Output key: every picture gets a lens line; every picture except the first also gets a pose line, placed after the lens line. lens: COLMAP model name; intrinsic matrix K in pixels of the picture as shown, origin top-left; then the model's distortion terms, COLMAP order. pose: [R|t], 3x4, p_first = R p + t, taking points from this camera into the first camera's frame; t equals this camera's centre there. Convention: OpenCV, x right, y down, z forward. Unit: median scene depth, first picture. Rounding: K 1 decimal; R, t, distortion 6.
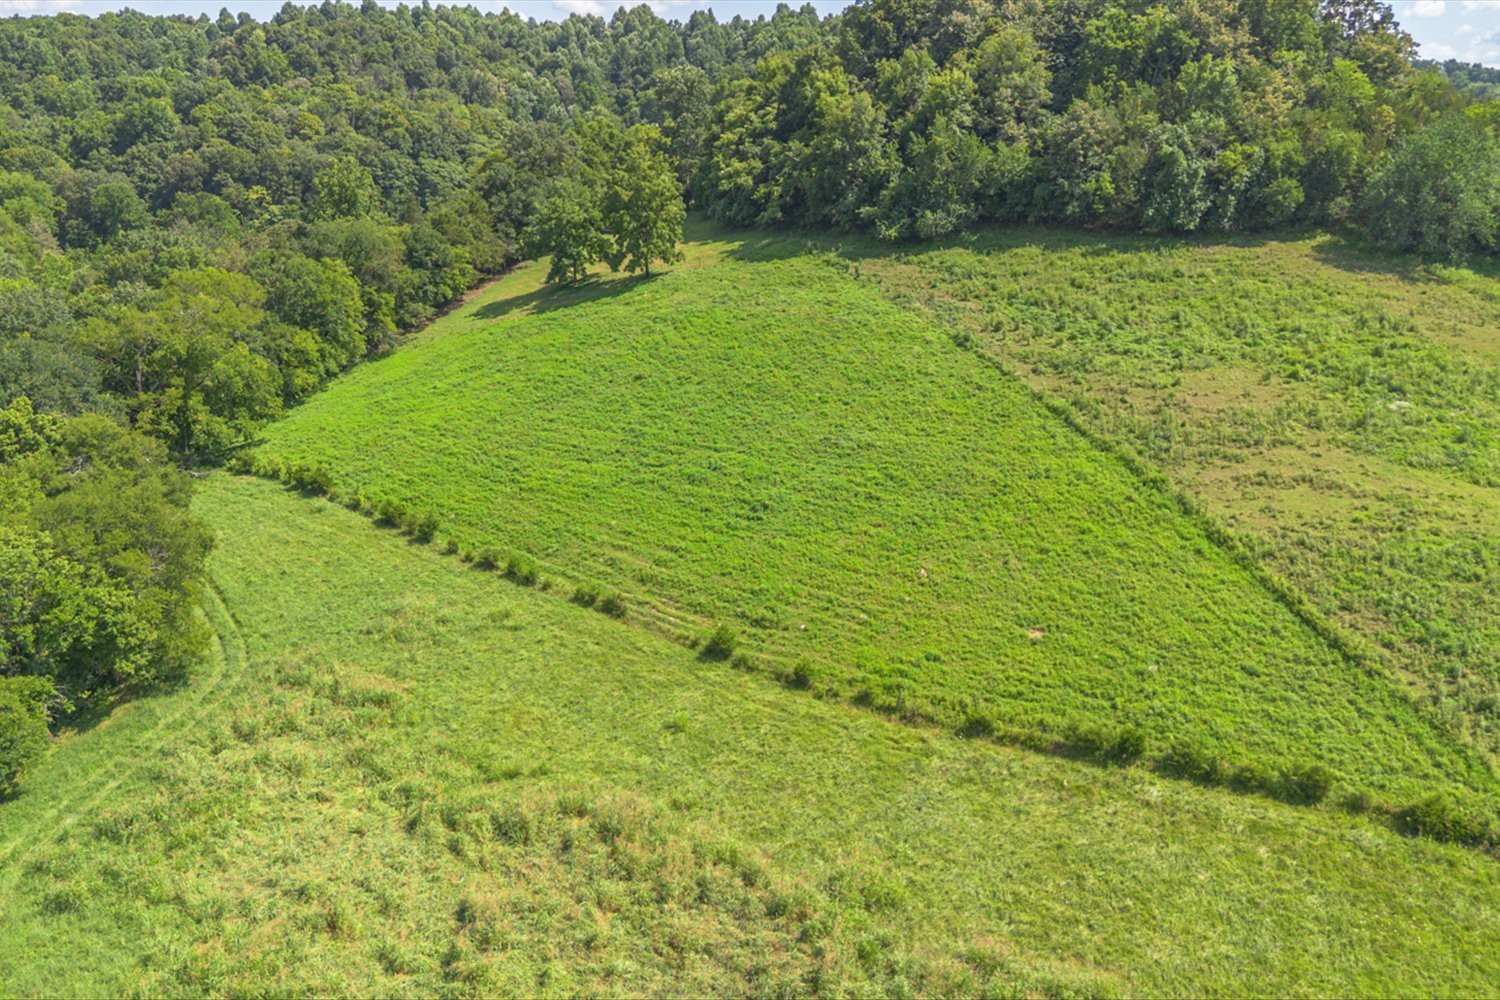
lens RADIAL K [[1249.1, 0, 750.0], [0, 1249.1, 500.0], [0, 0, 1]] dist [0.111875, -0.172910]
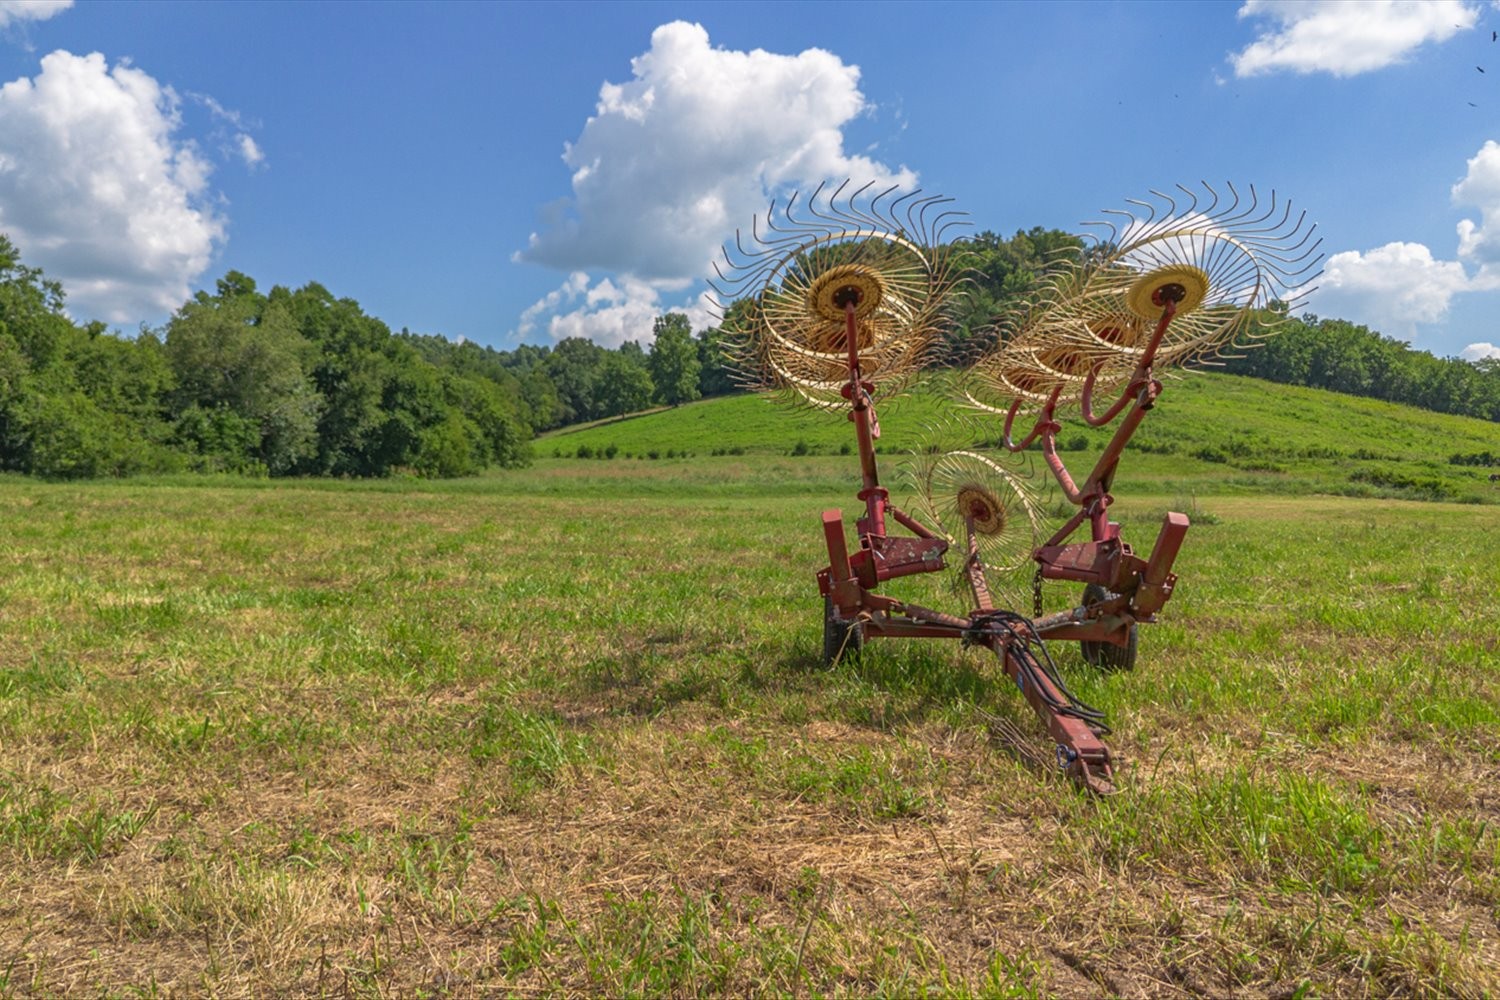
lens RADIAL K [[1263.1, 0, 754.5], [0, 1263.1, 521.9], [0, 0, 1]] dist [0.104095, -0.146525]
pose [[0.994063, -0.005914, 0.108644, -0.182009], [0.036043, 0.960041, -0.277528, 0.450979], [-0.102661, 0.279796, 0.954555, -0.505398]]
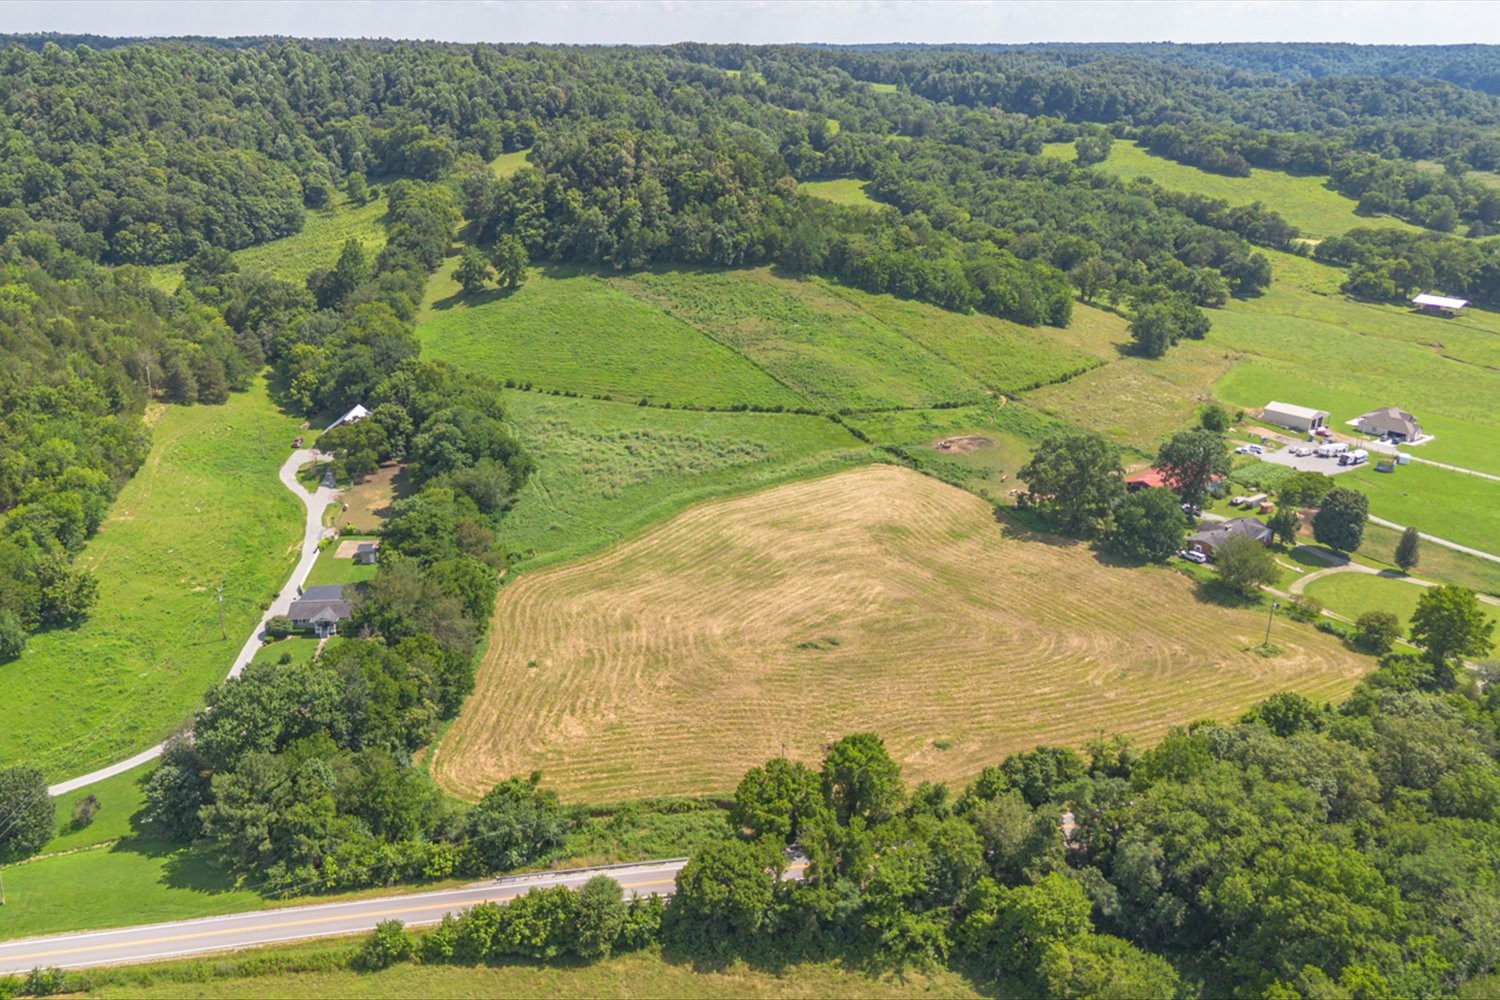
lens RADIAL K [[1249.1, 0, 750.0], [0, 1249.1, 500.0], [0, 0, 1]] dist [0.111875, -0.172910]
pose [[0.922792, -0.126940, 0.363787, -0.686037], [0.101390, 0.990896, 0.088573, 0.061887], [-0.371719, -0.044850, 0.927261, -1.612929]]
